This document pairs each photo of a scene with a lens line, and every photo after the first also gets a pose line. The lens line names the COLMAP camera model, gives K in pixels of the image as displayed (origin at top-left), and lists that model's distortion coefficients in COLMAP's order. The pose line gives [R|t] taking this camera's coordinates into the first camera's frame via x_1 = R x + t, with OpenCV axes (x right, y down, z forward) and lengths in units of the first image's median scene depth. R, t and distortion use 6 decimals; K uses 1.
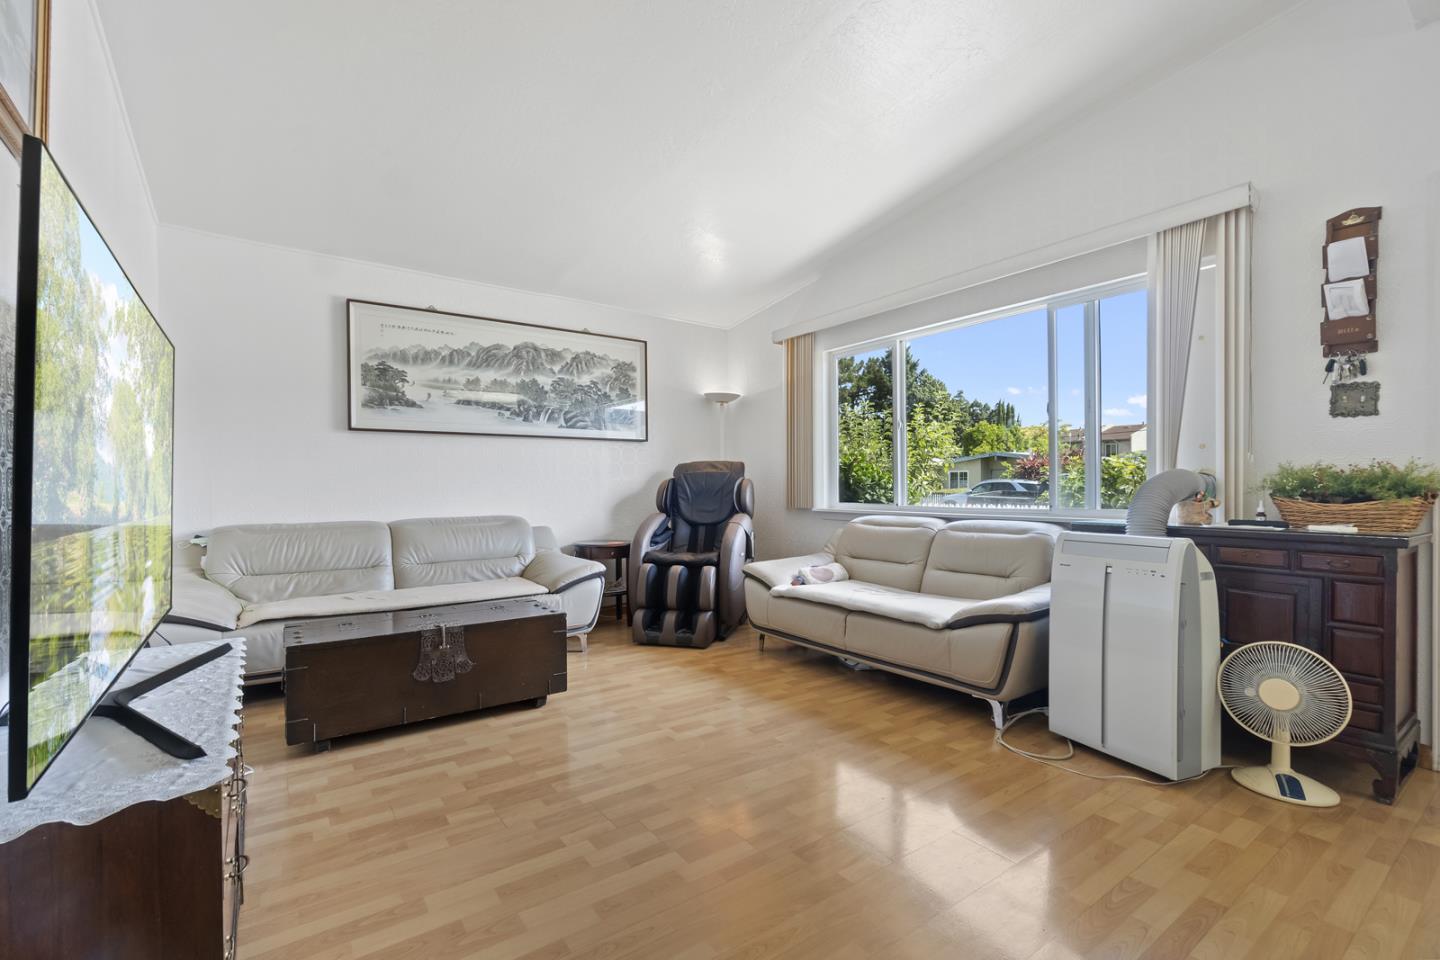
lens RADIAL K [[642.4, 0, 737.7], [0, 642.4, 479.2], [0, 0, 1]] dist [0.001750, 0.000073]
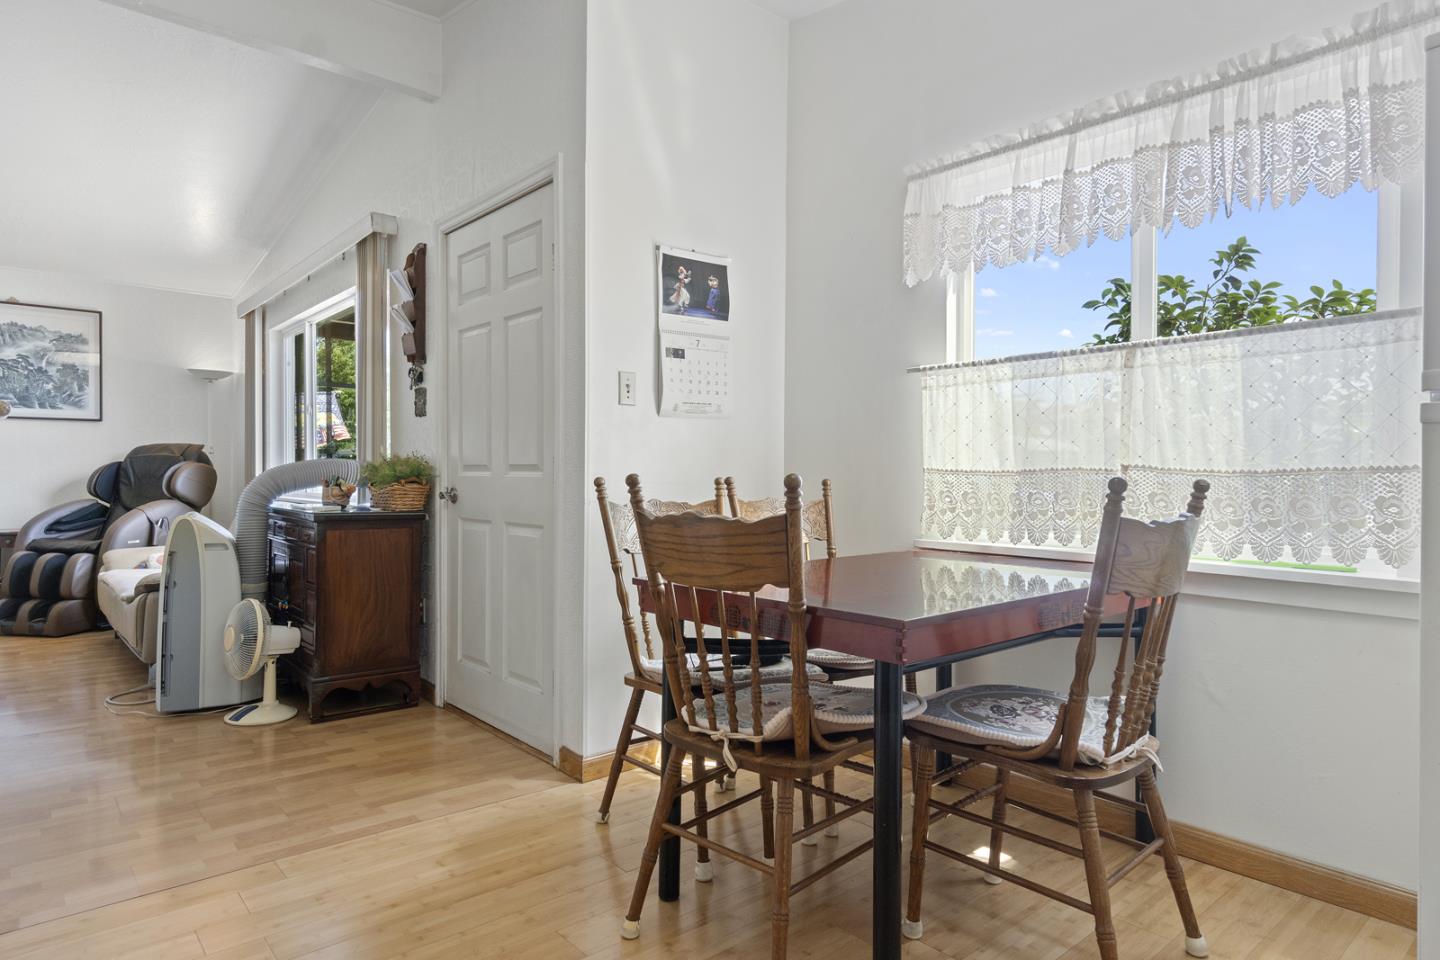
lens RADIAL K [[830.1, 0, 714.5], [0, 830.1, 464.5], [0, 0, 1]] dist [0.001181, -0.001206]
pose [[0.995880, 0.008058, 0.090322, 0.648917], [-0.007139, 0.999920, -0.010488, 0.008252], [-0.090399, 0.009800, 0.995857, -0.261338]]
